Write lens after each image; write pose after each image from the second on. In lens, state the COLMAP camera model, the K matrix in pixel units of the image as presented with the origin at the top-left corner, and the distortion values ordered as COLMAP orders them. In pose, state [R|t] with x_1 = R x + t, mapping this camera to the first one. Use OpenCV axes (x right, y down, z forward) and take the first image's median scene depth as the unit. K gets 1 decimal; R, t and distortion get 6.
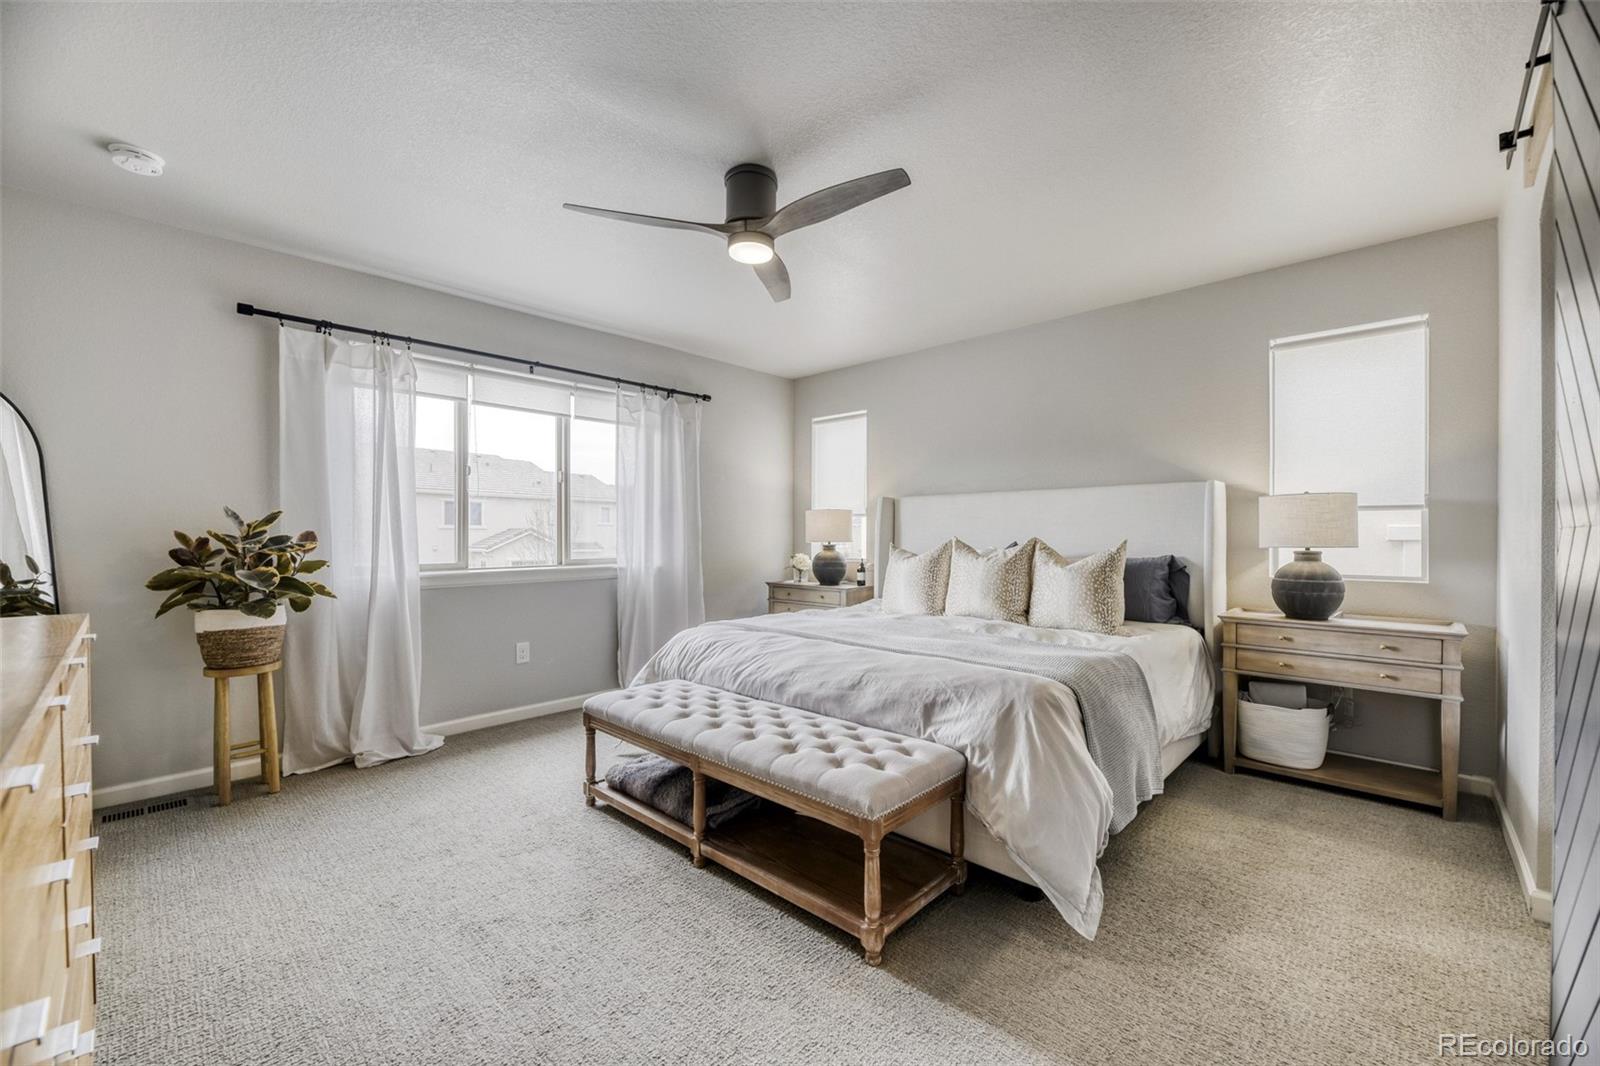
lens RADIAL K [[648.2, 0, 809.8], [0, 648.2, 540.2], [0, 0, 1]] dist [-0.003812, -0.001800]
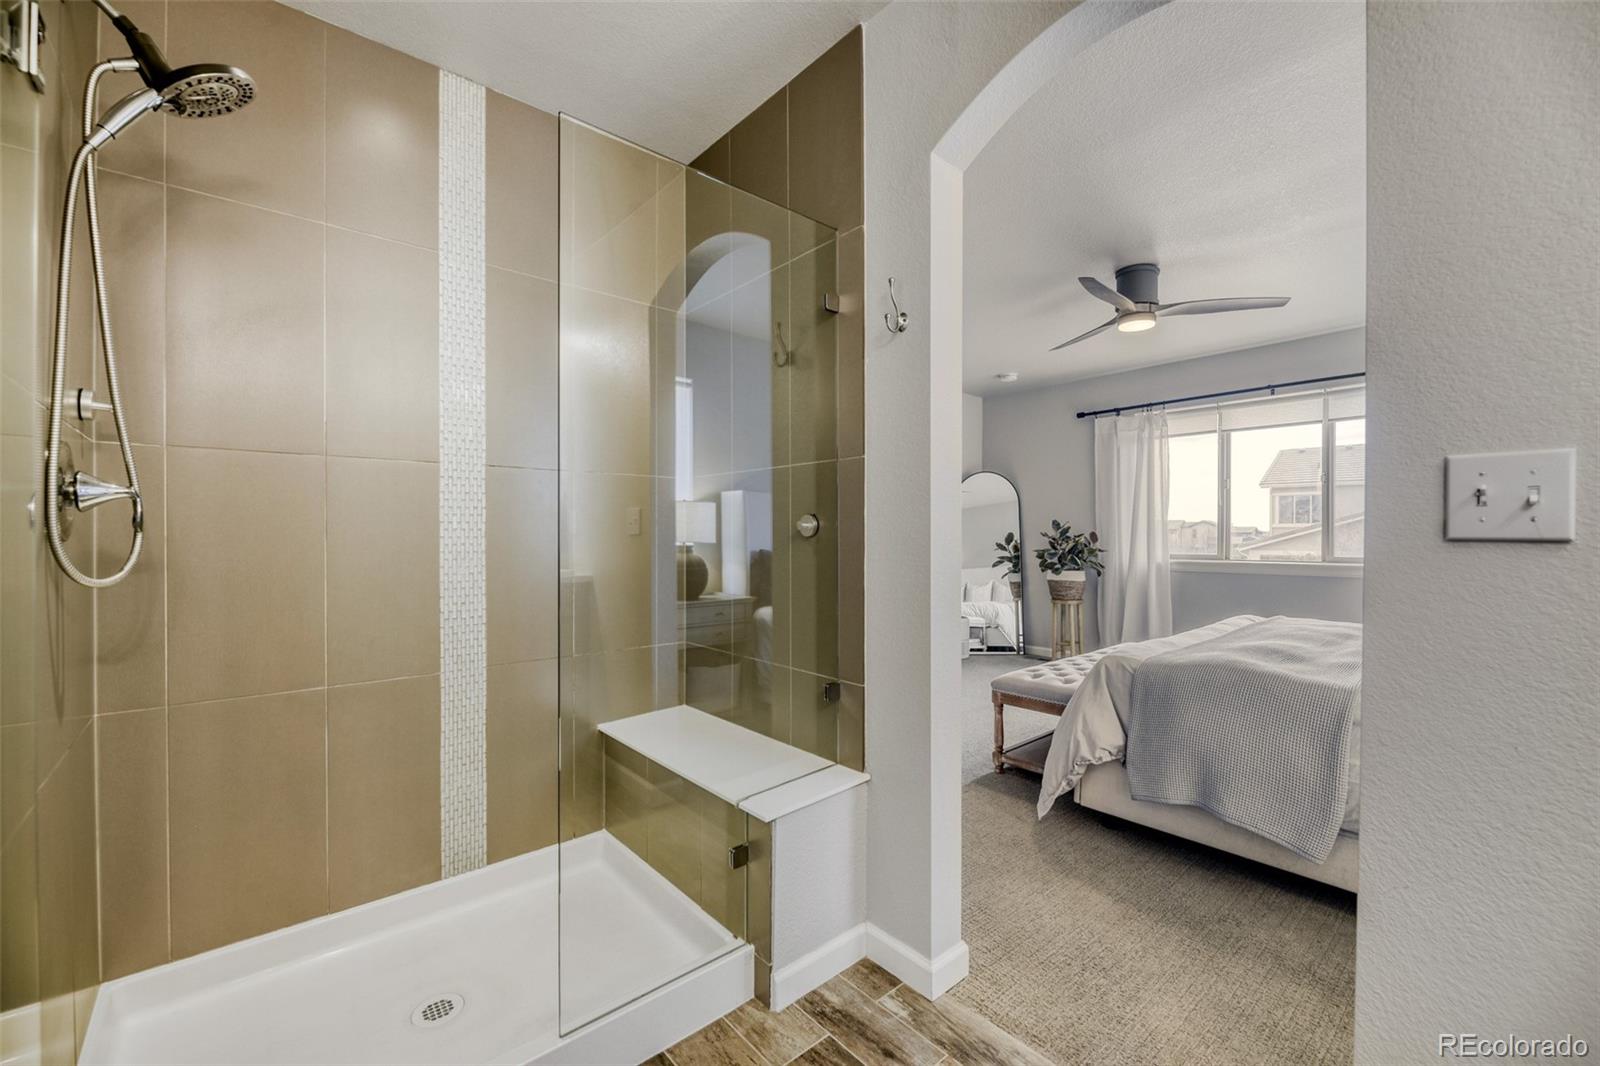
lens RADIAL K [[648.2, 0, 801.6], [0, 648.2, 540.1], [0, 0, 1]] dist [-0.003812, -0.001800]
pose [[-0.098803, -0.002204, -0.995105, 0.924477], [-0.012483, 0.999922, -0.000975, 0.017518], [0.995029, 0.012325, -0.098822, 0.313422]]
